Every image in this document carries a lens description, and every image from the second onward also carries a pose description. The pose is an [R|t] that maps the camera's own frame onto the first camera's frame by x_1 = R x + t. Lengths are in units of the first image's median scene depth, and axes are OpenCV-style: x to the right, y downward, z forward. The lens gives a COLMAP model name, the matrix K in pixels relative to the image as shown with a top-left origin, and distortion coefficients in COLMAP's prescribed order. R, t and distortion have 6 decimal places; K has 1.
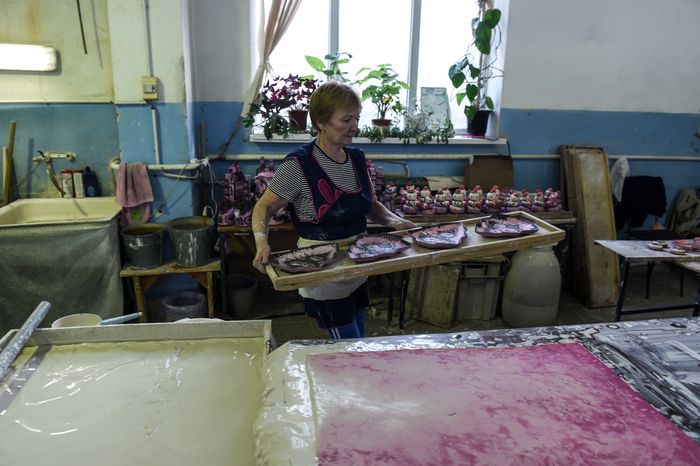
lens RADIAL K [[535.4, 0, 350.1], [0, 535.4, 245.3], [0, 0, 1]] dist [-0.053653, -0.005386]
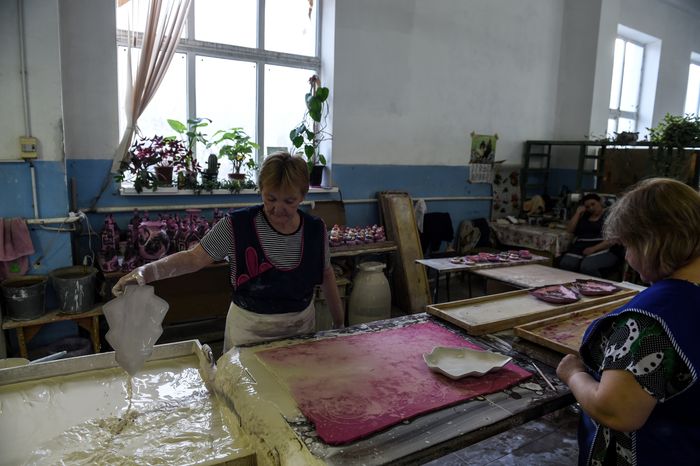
lens RADIAL K [[535.4, 0, 350.1], [0, 535.4, 245.3], [0, 0, 1]] dist [-0.053653, -0.005386]
pose [[0.922585, -0.058326, 0.381359, -0.175608], [0.091401, 0.993408, -0.069182, 0.026369], [-0.374810, 0.098683, 0.921834, -0.171045]]
